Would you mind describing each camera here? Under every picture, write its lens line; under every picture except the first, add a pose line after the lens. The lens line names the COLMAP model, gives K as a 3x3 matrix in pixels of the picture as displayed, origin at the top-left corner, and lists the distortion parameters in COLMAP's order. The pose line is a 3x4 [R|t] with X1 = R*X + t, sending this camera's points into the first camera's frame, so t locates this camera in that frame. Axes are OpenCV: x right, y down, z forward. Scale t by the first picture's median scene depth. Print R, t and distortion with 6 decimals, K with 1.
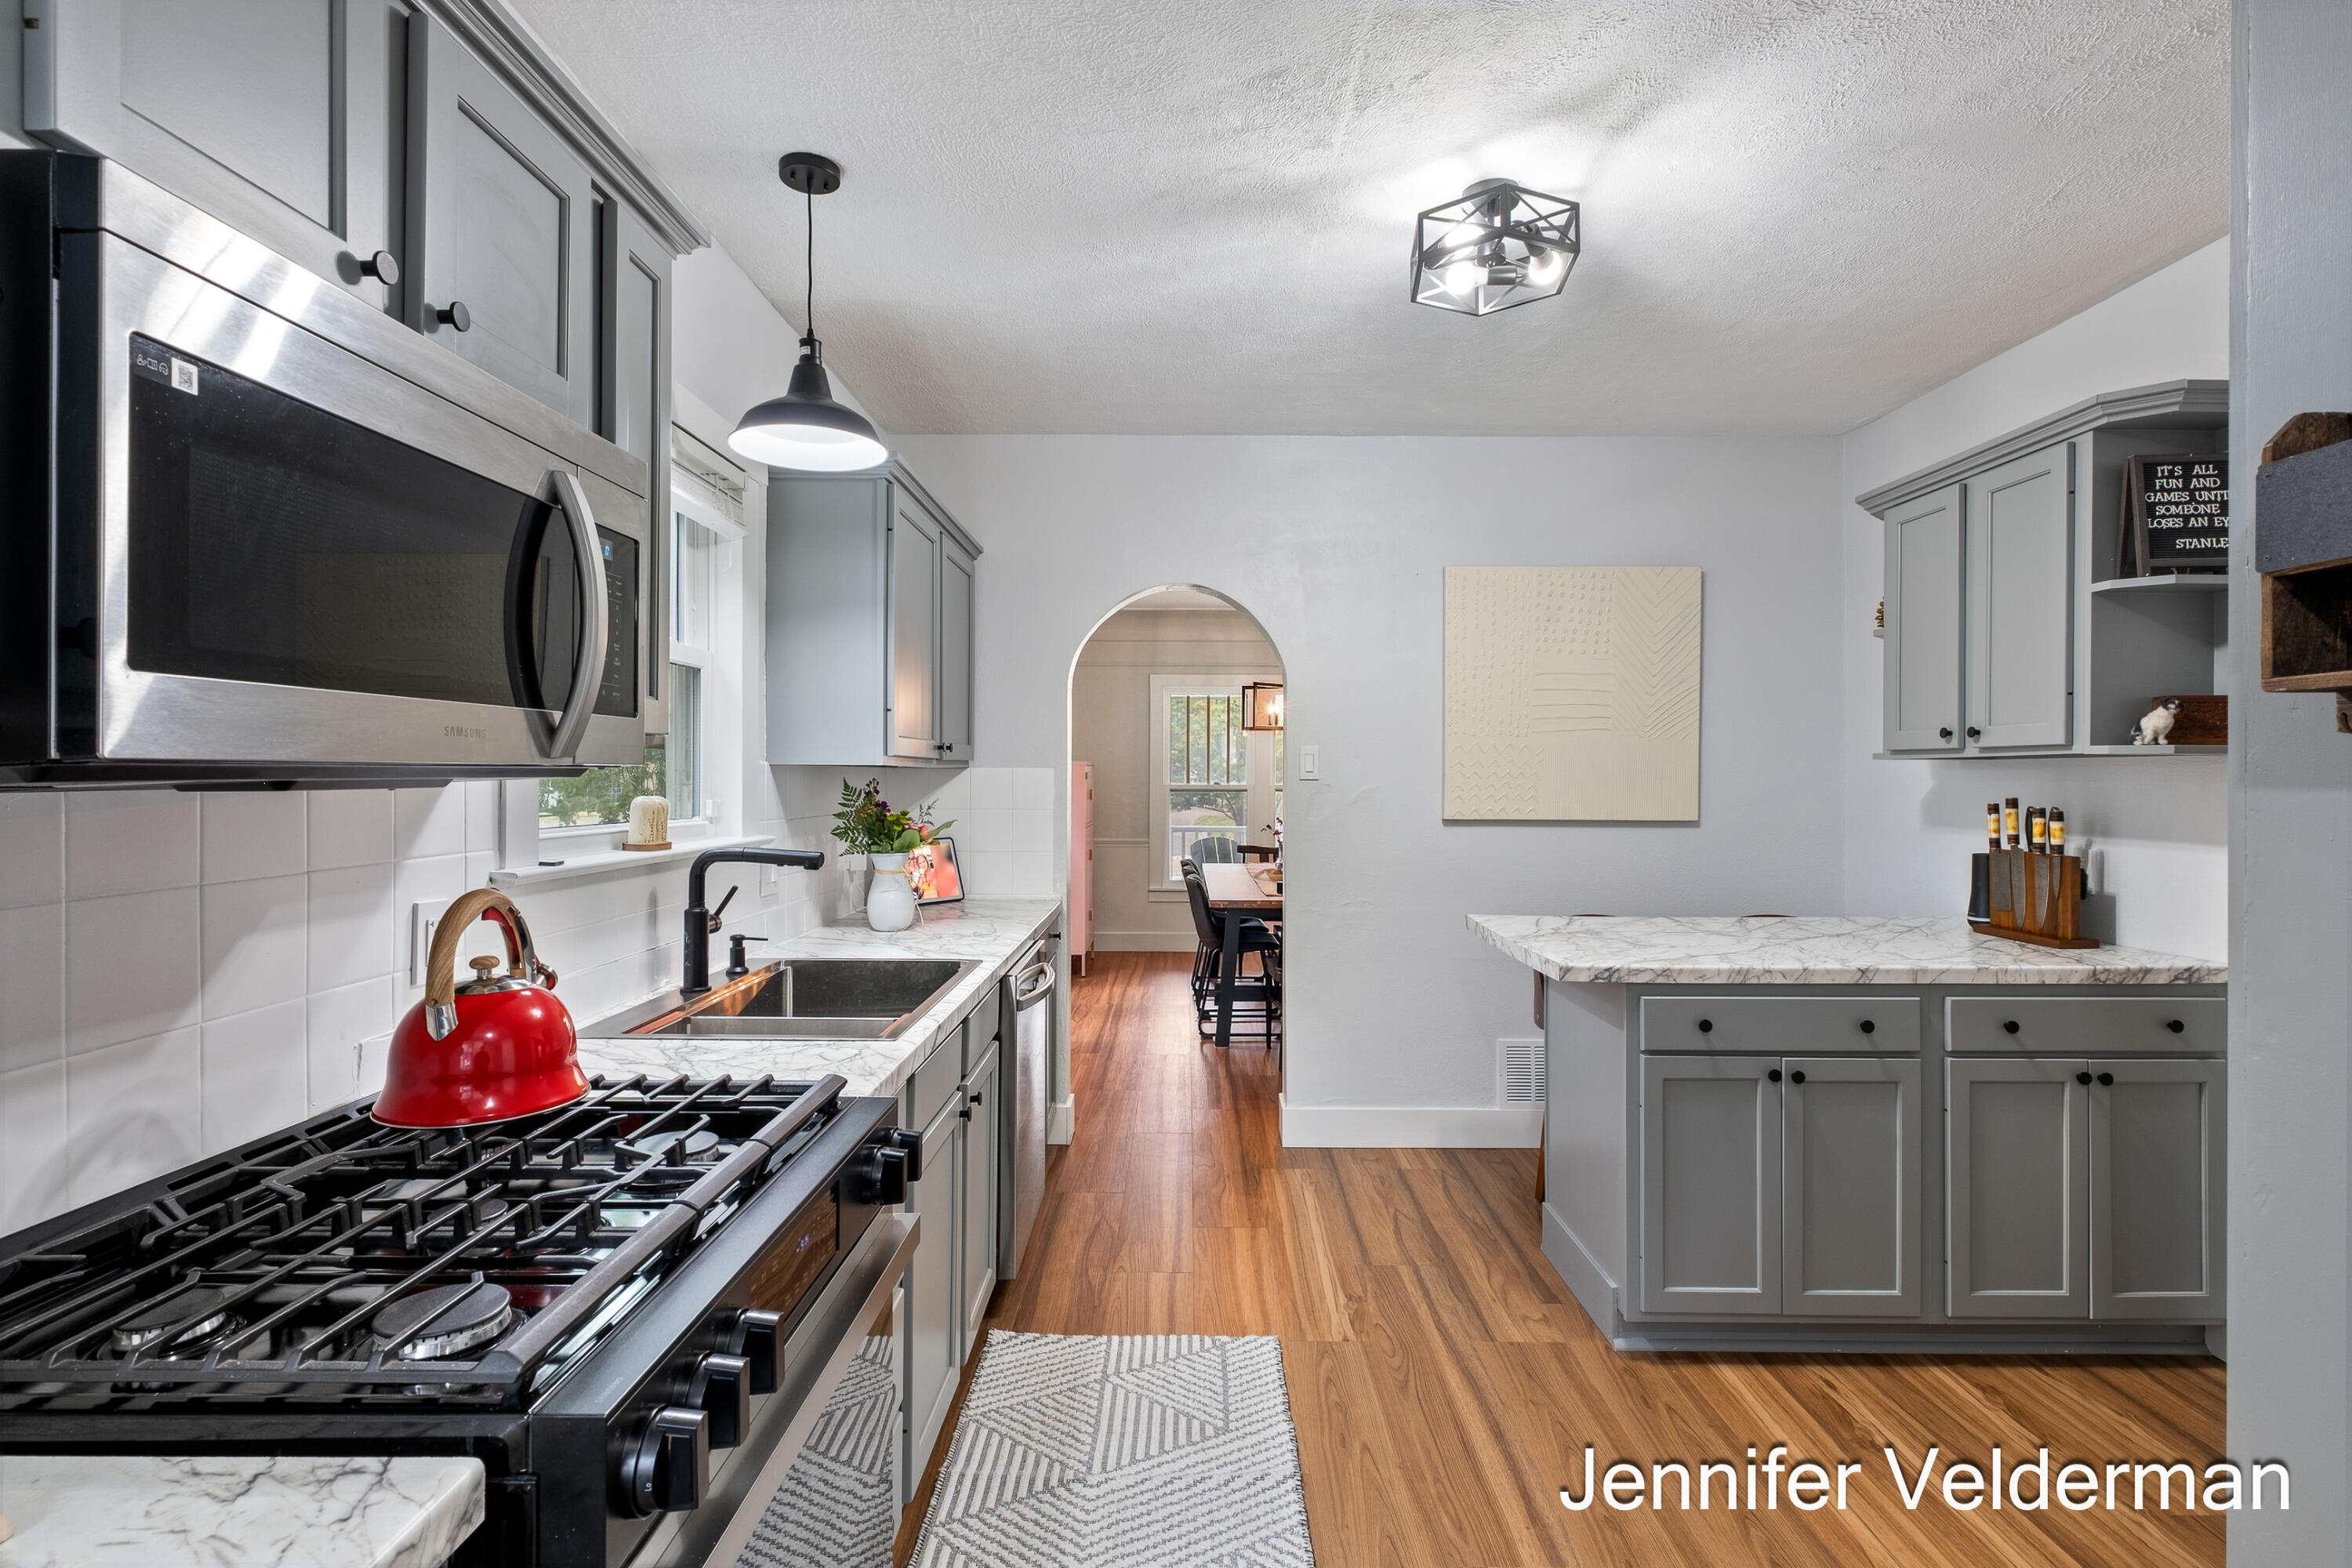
lens RADIAL K [[1153.1, 0, 1174.5], [0, 1153.1, 774.7], [0, 0, 1]] dist [-0.002490, -0.000956]
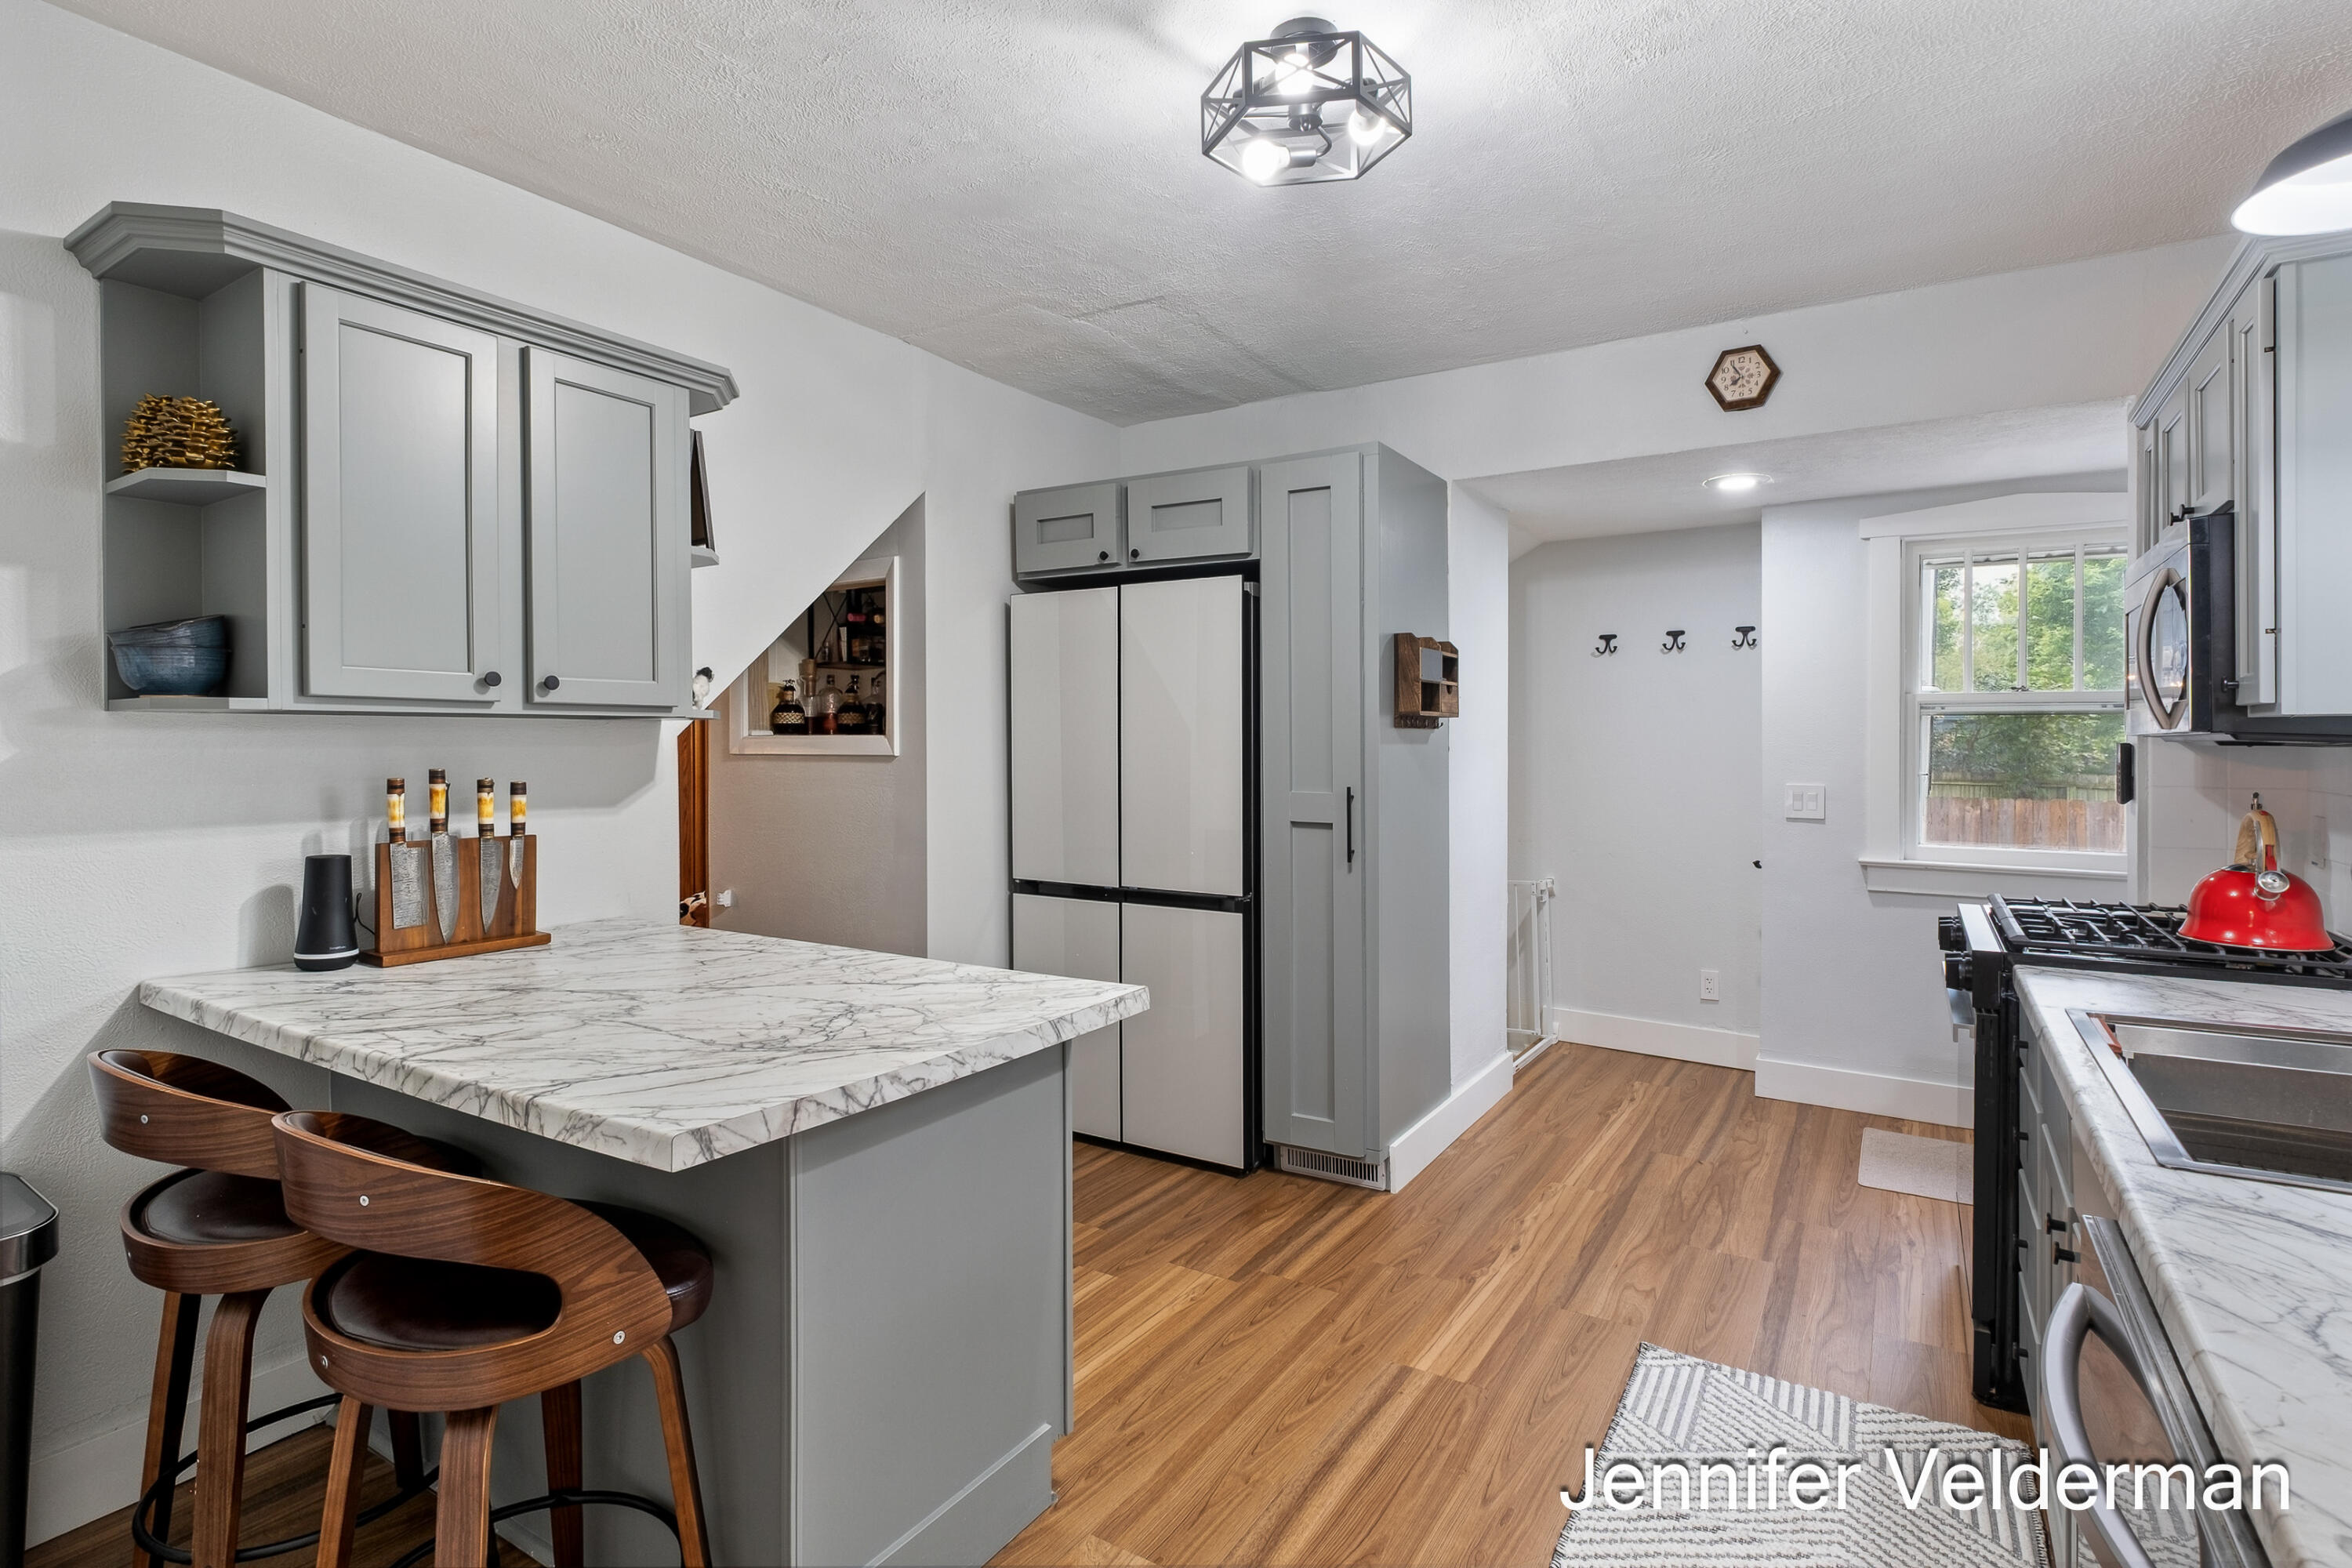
lens RADIAL K [[1153.1, 0, 1175.3], [0, 1153.1, 763.6], [0, 0, 1]] dist [-0.002490, -0.000956]
pose [[-0.846273, -0.005833, 0.532718, -0.077369], [0.000041, 0.999939, 0.011014, 0.007585], [-0.532750, 0.009343, -0.846221, 1.426086]]
